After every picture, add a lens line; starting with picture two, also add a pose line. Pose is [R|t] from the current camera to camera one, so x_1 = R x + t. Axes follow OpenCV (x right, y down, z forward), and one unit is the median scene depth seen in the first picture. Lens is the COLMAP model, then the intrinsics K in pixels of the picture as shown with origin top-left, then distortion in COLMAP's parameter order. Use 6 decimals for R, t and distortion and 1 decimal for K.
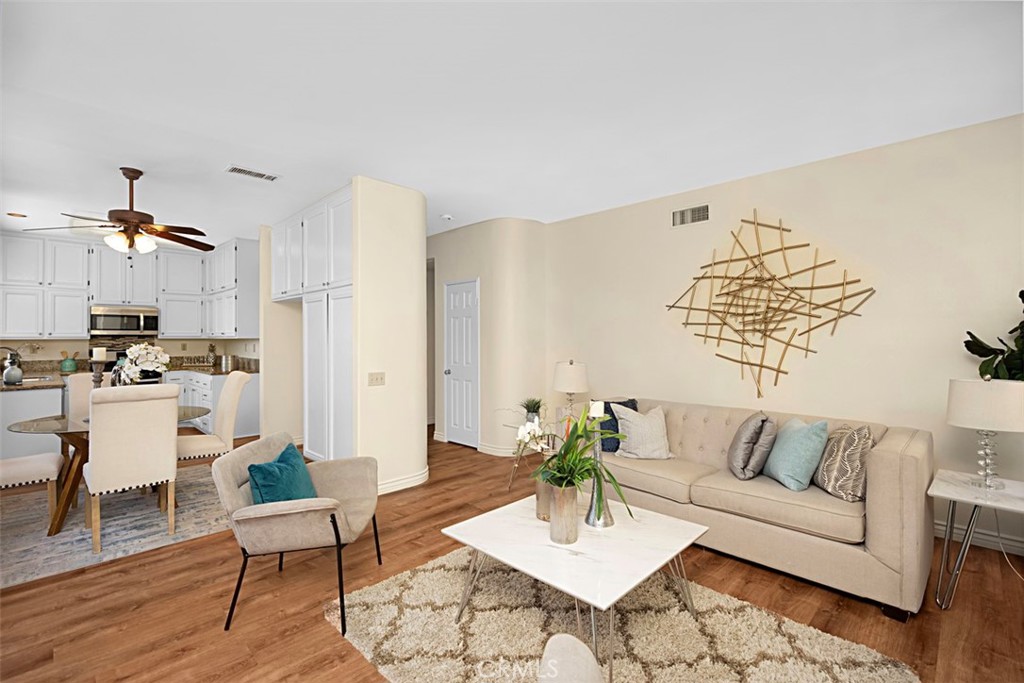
lens RADIAL K [[462.4, 0, 491.5], [0, 462.4, 330.8], [0, 0, 1]] dist [0.007893, -0.001425]
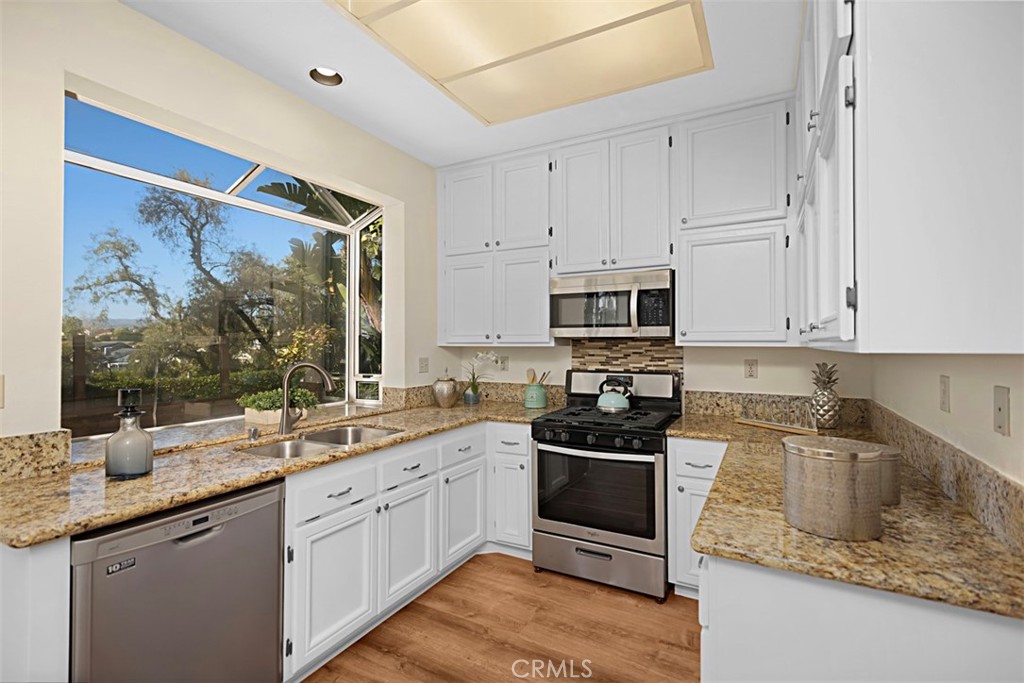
lens RADIAL K [[462.4, 0, 507.1], [0, 462.4, 338.1], [0, 0, 1]] dist [0.007893, -0.001425]
pose [[0.288980, -0.006212, -0.957315, -0.648095], [0.014298, 0.999895, -0.002172, 0.014705], [0.957228, -0.013060, 0.289039, 1.271864]]
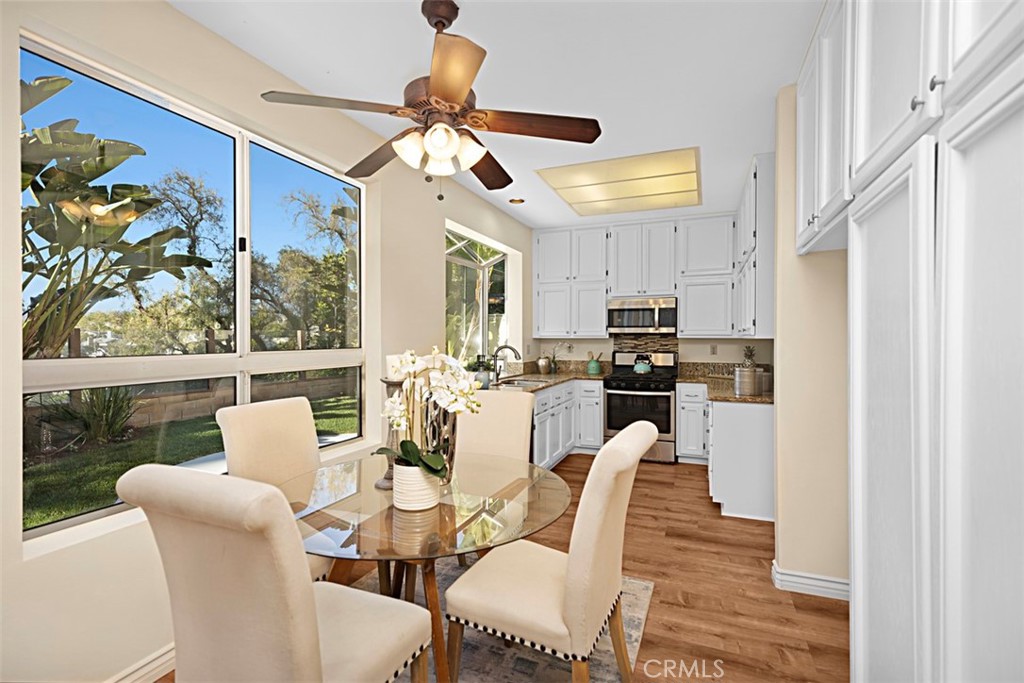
lens RADIAL K [[462.4, 0, 520.2], [0, 462.4, 340.1], [0, 0, 1]] dist [0.007893, -0.001425]
pose [[0.411230, 0.009935, -0.911477, -0.234390], [0.011061, 0.999813, 0.015888, 0.009438], [0.911464, -0.016616, 0.411043, 0.779651]]
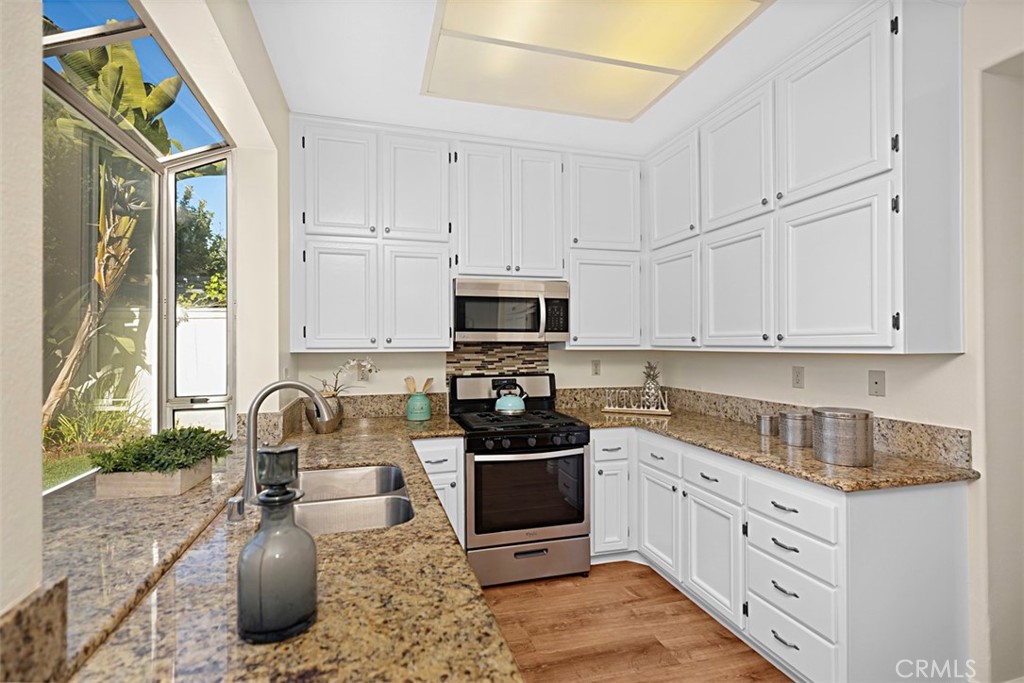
lens RADIAL K [[462.4, 0, 499.4], [0, 462.4, 346.5], [0, 0, 1]] dist [0.007893, -0.001425]
pose [[0.870955, 0.001331, -0.491361, -0.941613], [0.008289, 0.999814, 0.017402, 0.008486], [0.491293, -0.019229, 0.870782, 0.981690]]
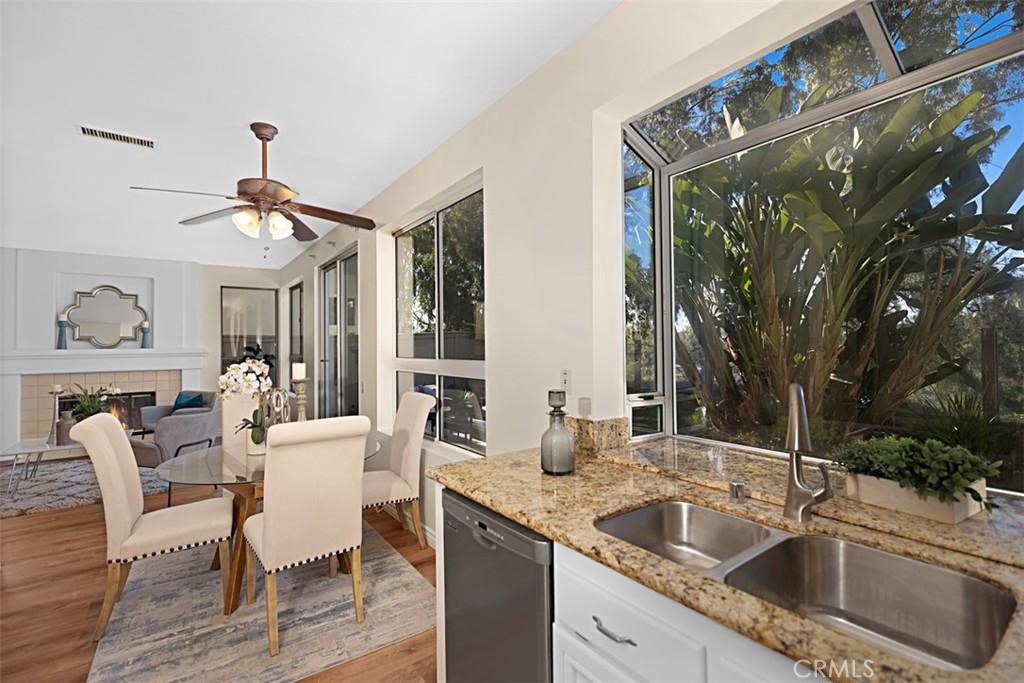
lens RADIAL K [[462.4, 0, 504.7], [0, 462.4, 346.7], [0, 0, 1]] dist [0.007893, -0.001425]
pose [[-0.988567, 0.015601, 0.149973, -1.127945], [0.014349, 0.999853, -0.009422, 0.016944], [-0.150097, -0.007162, -0.988645, 1.502904]]
